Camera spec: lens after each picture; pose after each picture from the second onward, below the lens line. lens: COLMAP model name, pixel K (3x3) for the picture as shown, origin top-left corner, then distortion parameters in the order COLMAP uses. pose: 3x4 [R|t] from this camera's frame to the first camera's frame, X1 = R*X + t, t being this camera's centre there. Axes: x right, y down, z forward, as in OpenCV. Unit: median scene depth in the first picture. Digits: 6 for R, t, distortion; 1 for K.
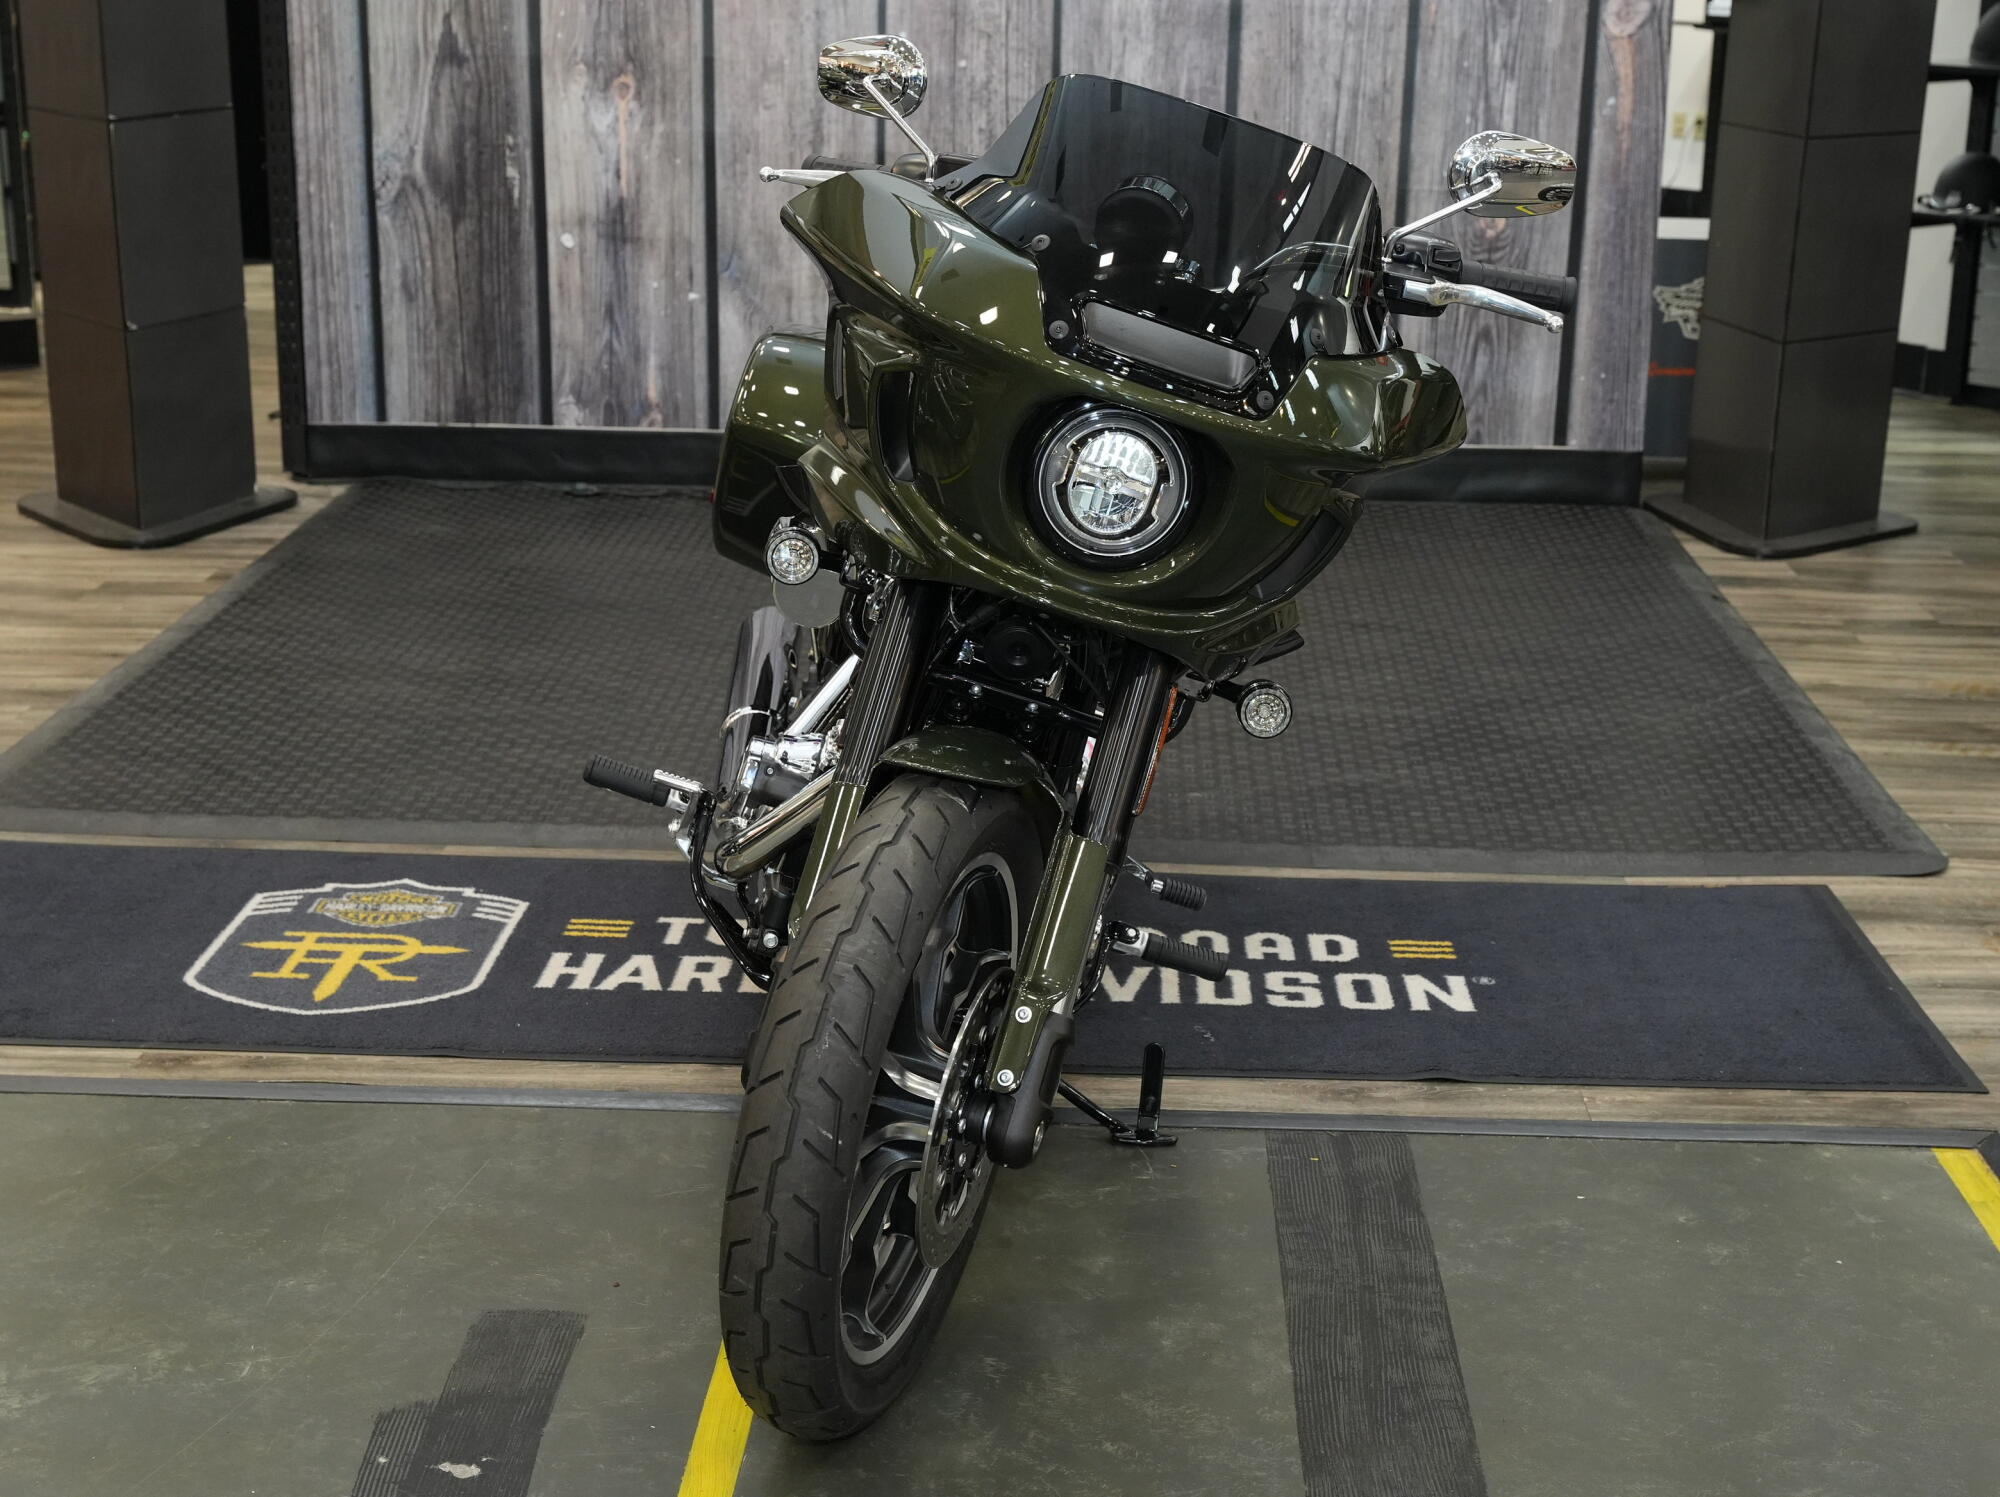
lens RADIAL K [[3084.3, 0, 982.6], [0, 3084.3, 742.2], [0, 0, 1]] dist [0.015882, 0.000000]
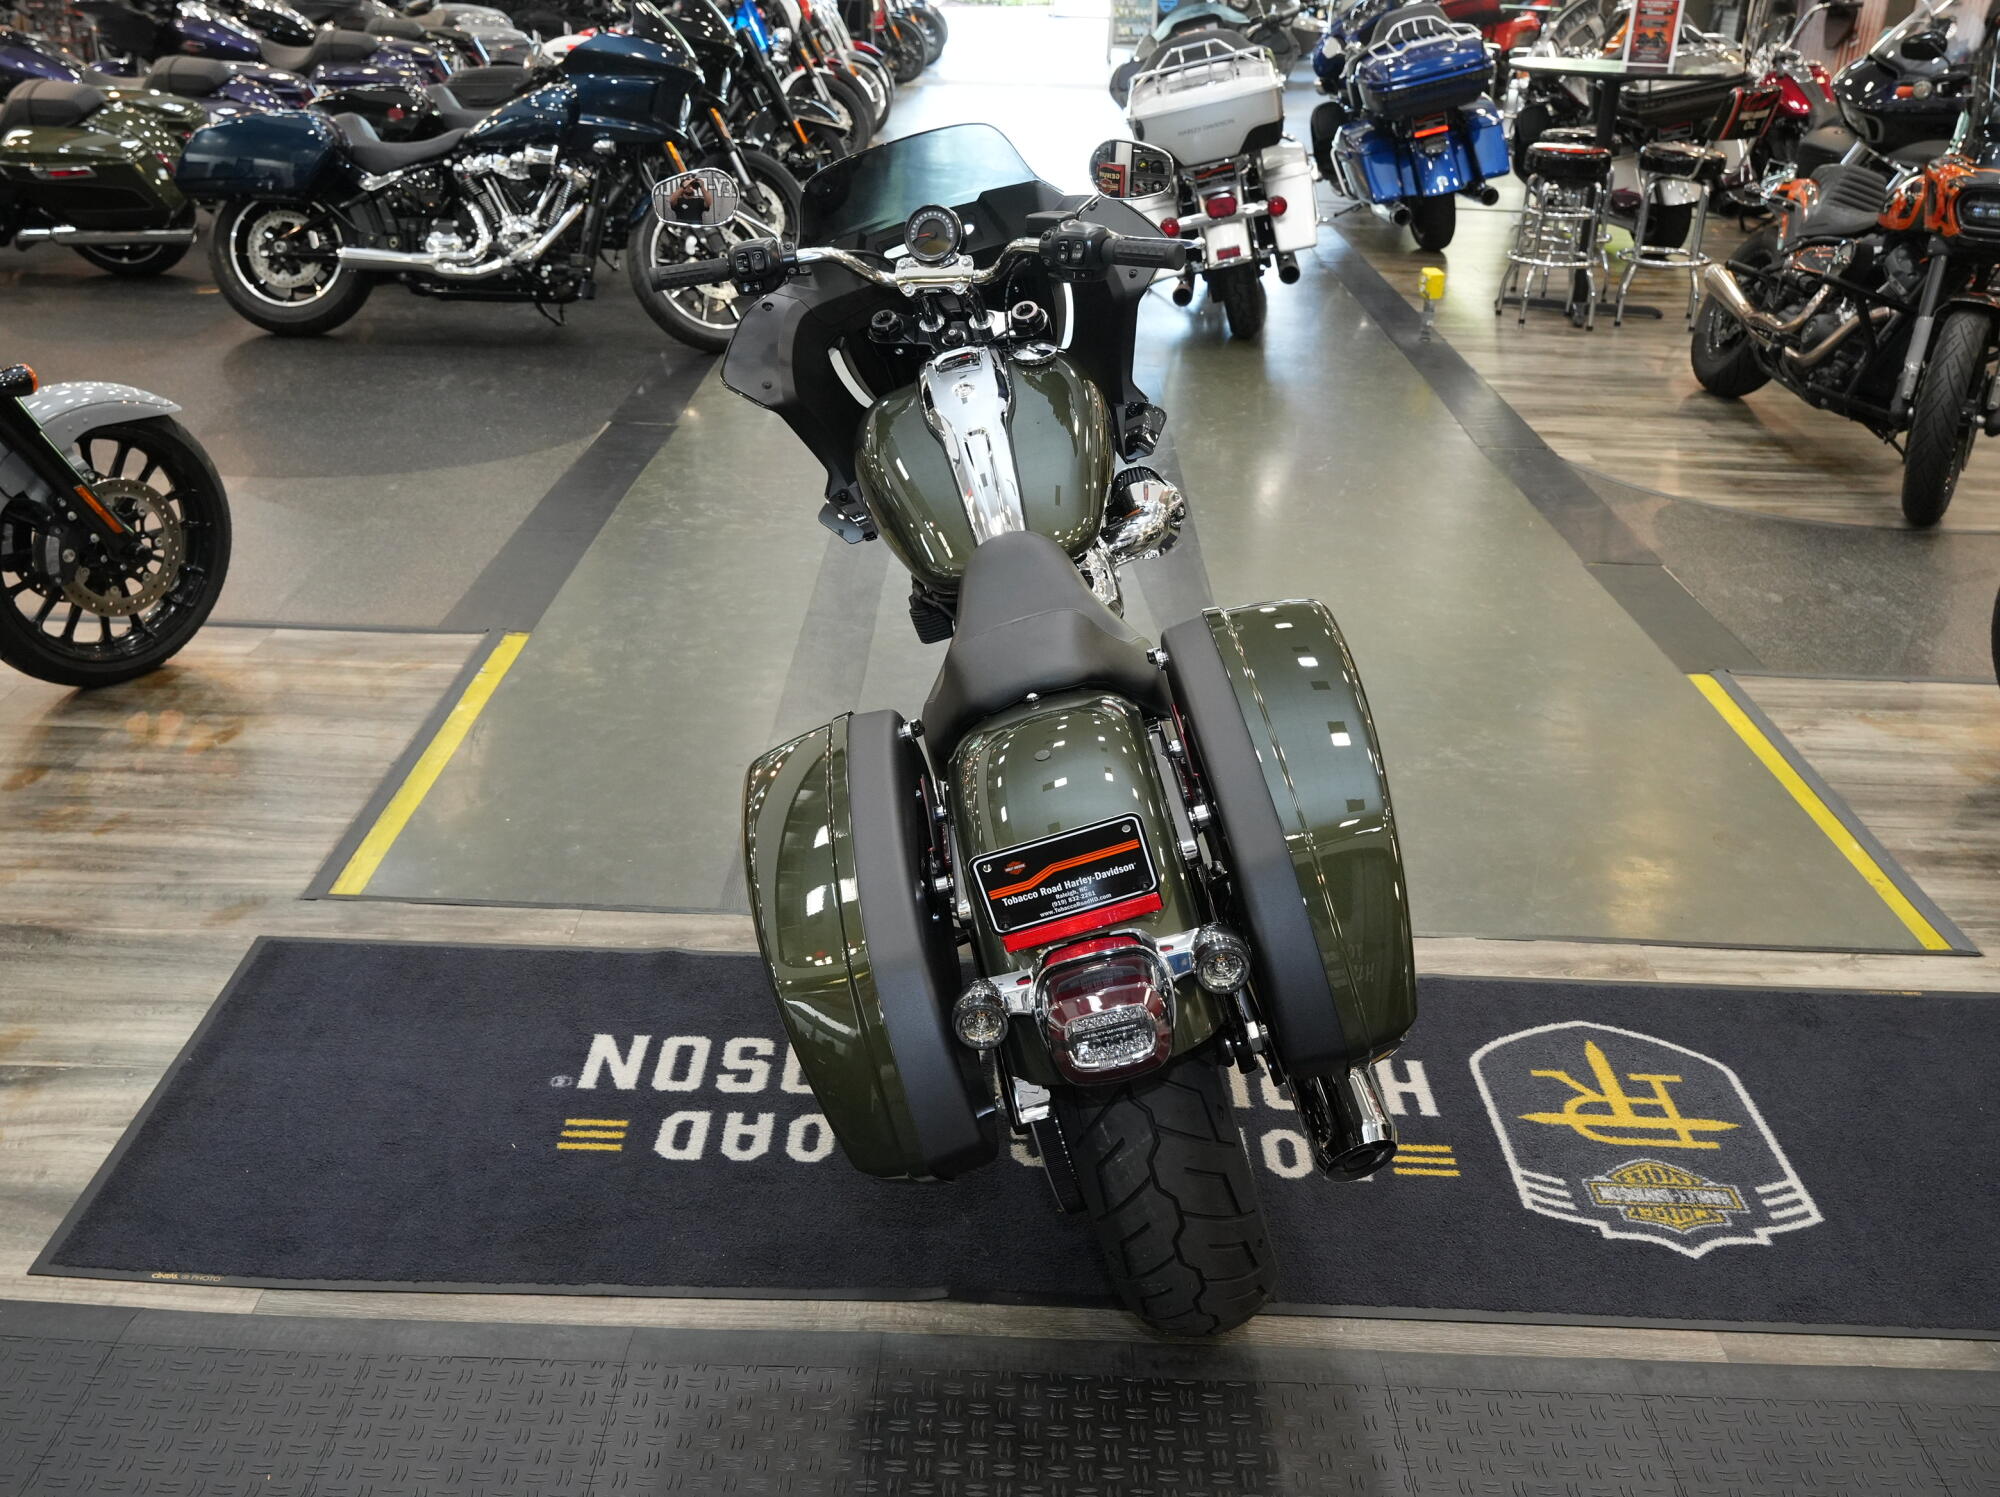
lens RADIAL K [[1828.2, 0, 1001.1], [0, 1828.2, 749.8], [0, 0, 1]] dist [0.005133, 0.000000]
pose [[-0.998356, -0.024504, -0.051810, 0.027090], [-0.052185, 0.762388, 0.645013, -0.252538], [0.023694, 0.646657, -0.762413, 0.835071]]
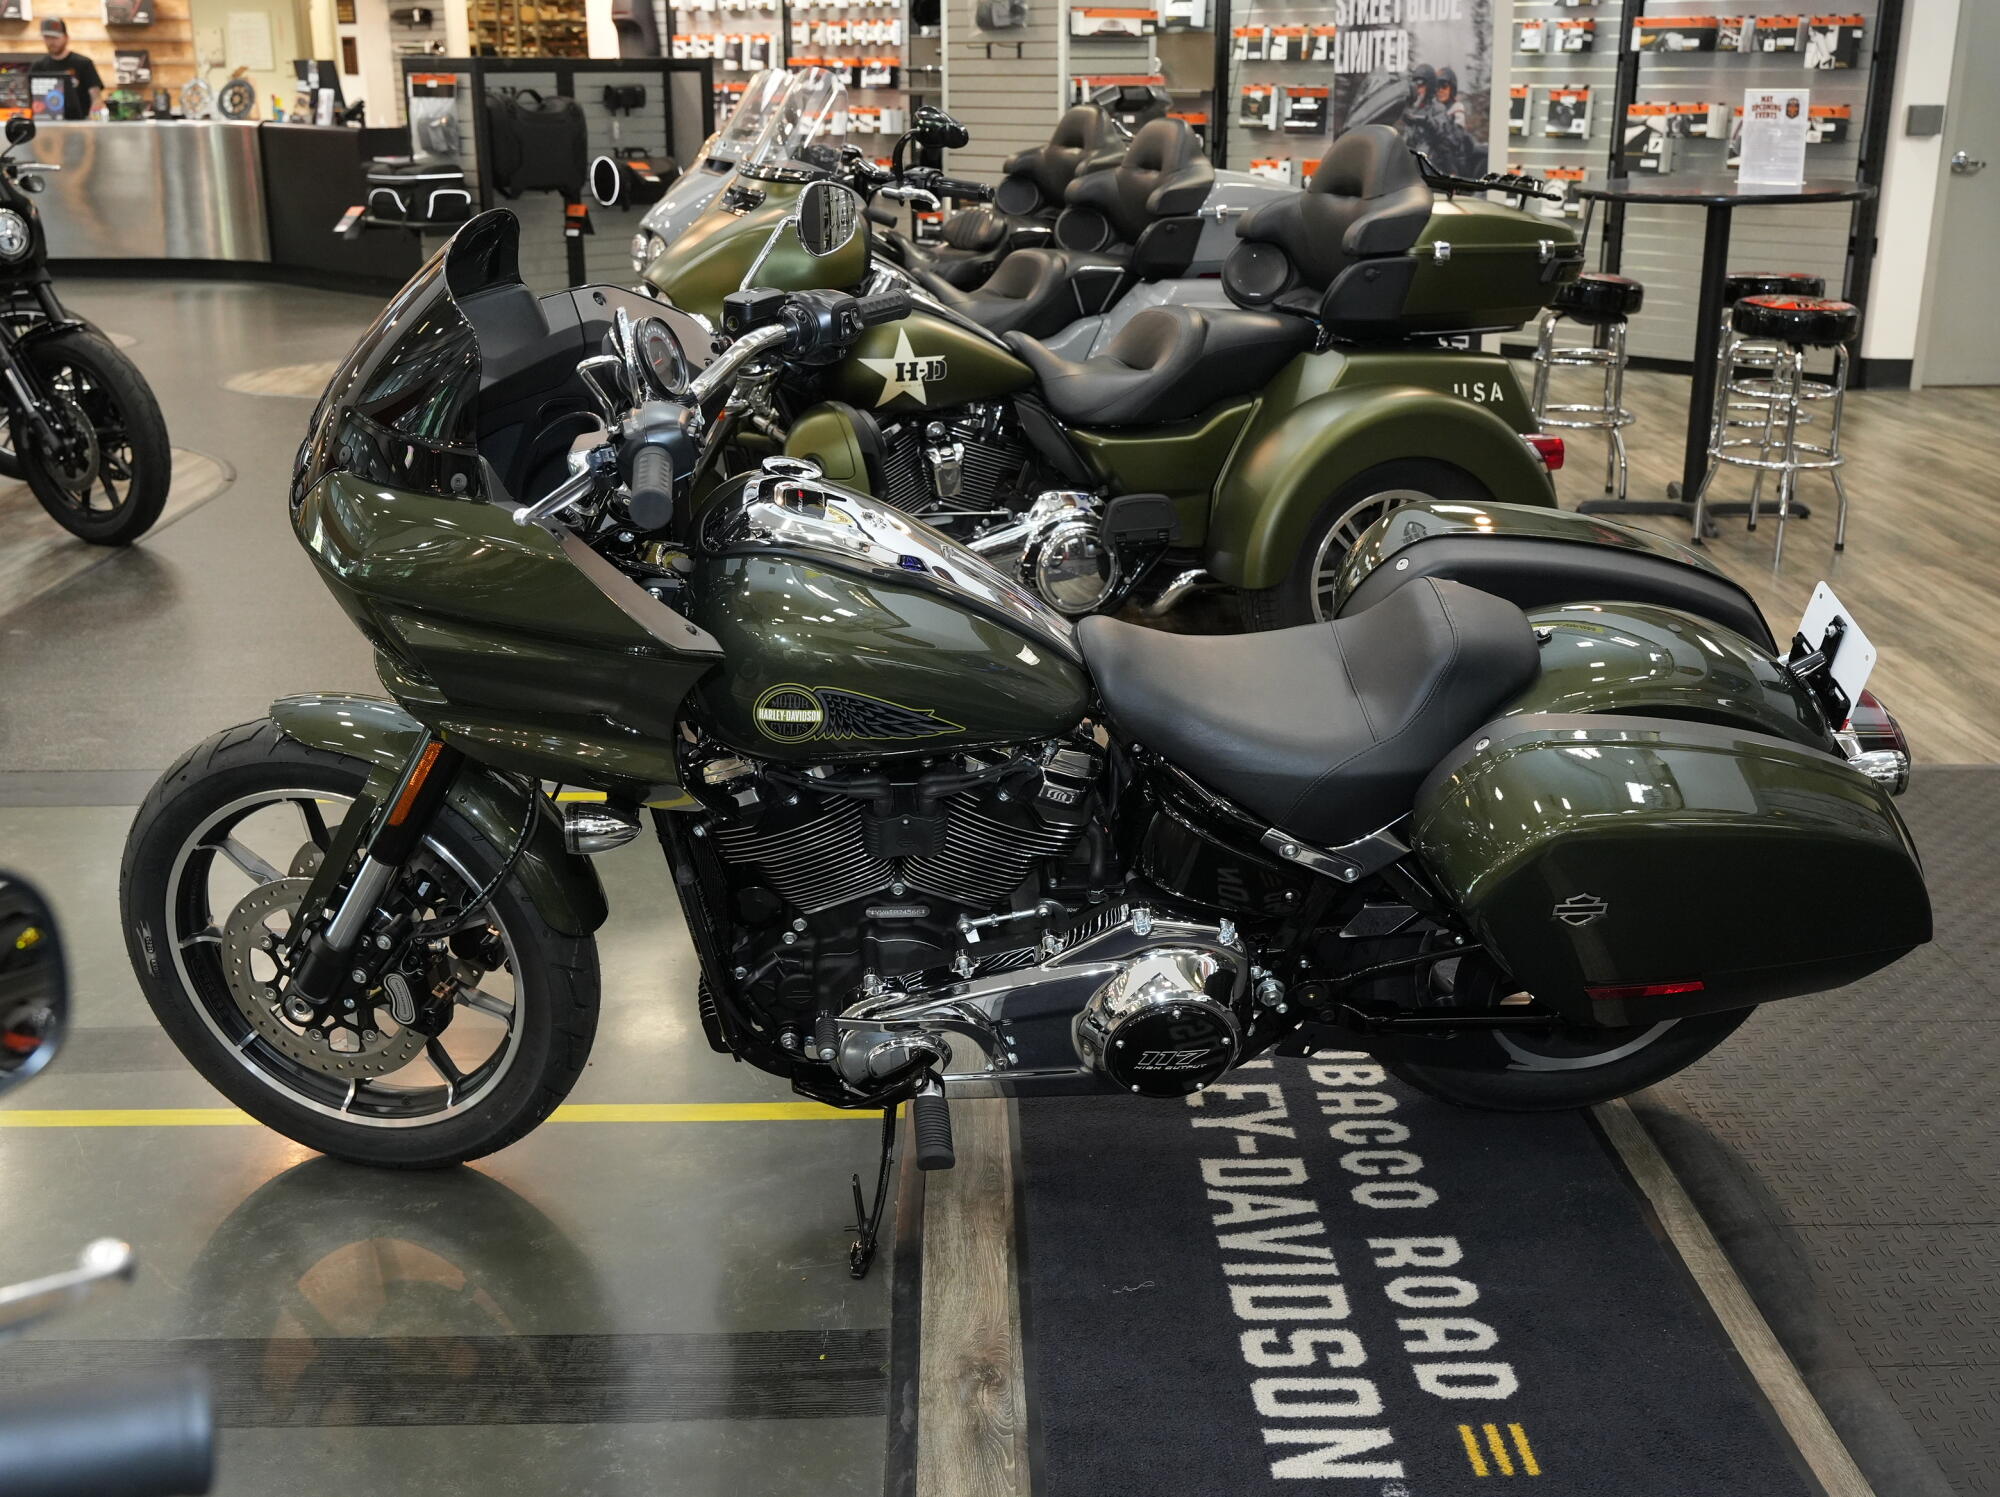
lens RADIAL K [[2143.6, 0, 978.3], [0, 2143.6, 748.8], [0, 0, 1]] dist [0.013906, 0.000000]
pose [[0.054623, 0.291028, -0.955154, 0.358392], [-0.265259, 0.926440, 0.267110, -0.121148], [0.962629, 0.238772, 0.127803, 0.467458]]
